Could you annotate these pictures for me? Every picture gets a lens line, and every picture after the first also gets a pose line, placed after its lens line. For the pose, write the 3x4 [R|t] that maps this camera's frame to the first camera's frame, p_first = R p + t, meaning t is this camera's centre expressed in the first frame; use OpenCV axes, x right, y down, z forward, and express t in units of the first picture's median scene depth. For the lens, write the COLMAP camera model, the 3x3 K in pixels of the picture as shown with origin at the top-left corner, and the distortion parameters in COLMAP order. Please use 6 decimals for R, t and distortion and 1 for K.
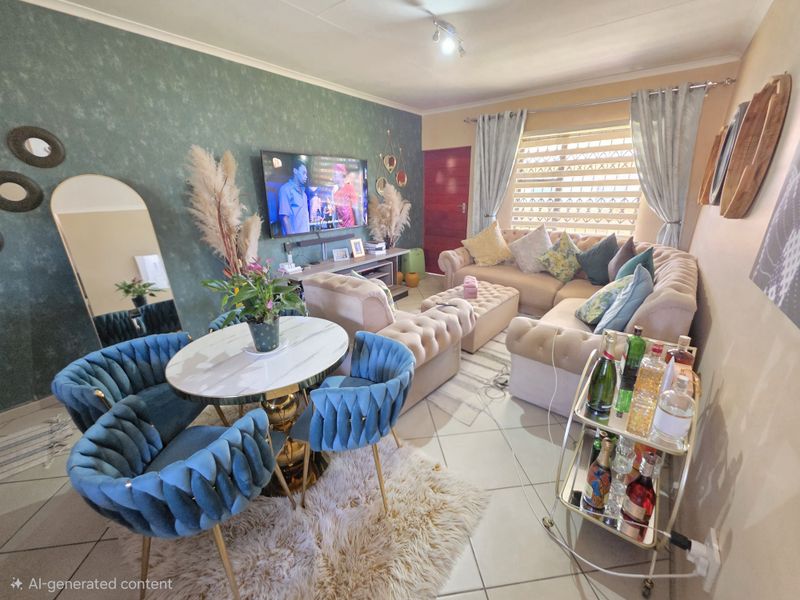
lens RADIAL K [[322.1, 0, 405.9], [0, 322.1, 300.1], [0, 0, 1]] dist [0.003917, 0.001255]
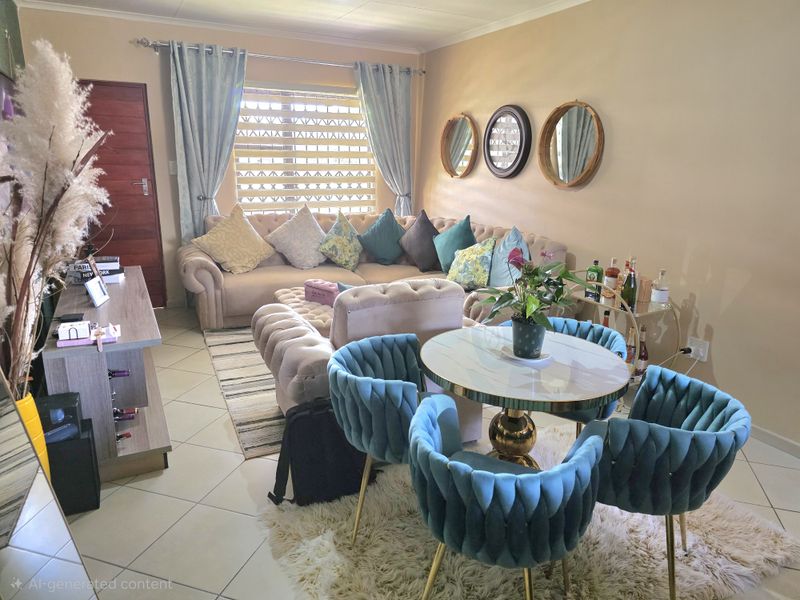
lens RADIAL K [[541.6, 0, 403.4], [0, 541.6, 306.1], [0, 0, 1]] dist [0.051914, -0.037088]
pose [[0.432582, -0.222412, 0.873731, -1.034522], [0.267566, 0.957105, 0.111164, -0.127581], [-0.860977, 0.185693, 0.473537, 0.335662]]
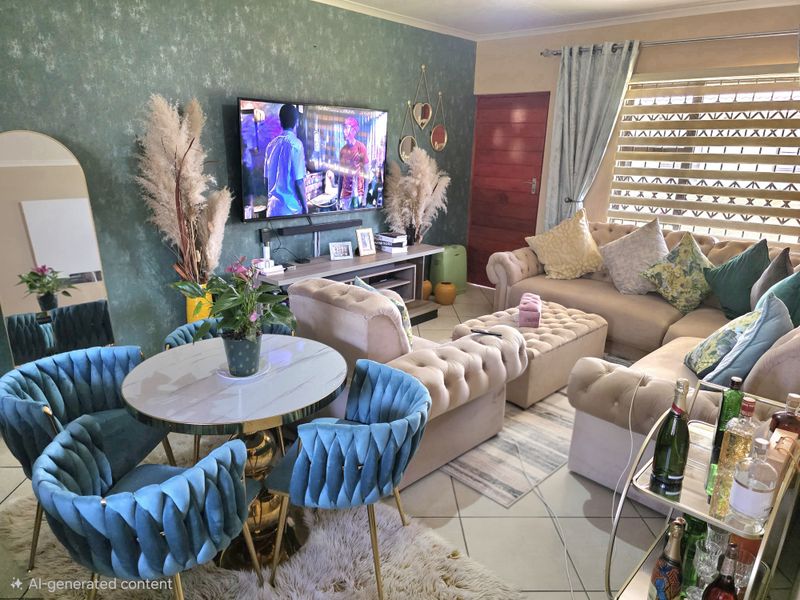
lens RADIAL K [[541.6, 0, 402.7], [0, 541.6, 303.9], [0, 0, 1]] dist [0.051914, -0.037088]
pose [[0.995634, 0.060621, -0.070975, 0.021601], [-0.063215, 0.997390, -0.034882, 0.003047], [0.068675, 0.039217, 0.996868, -0.165739]]
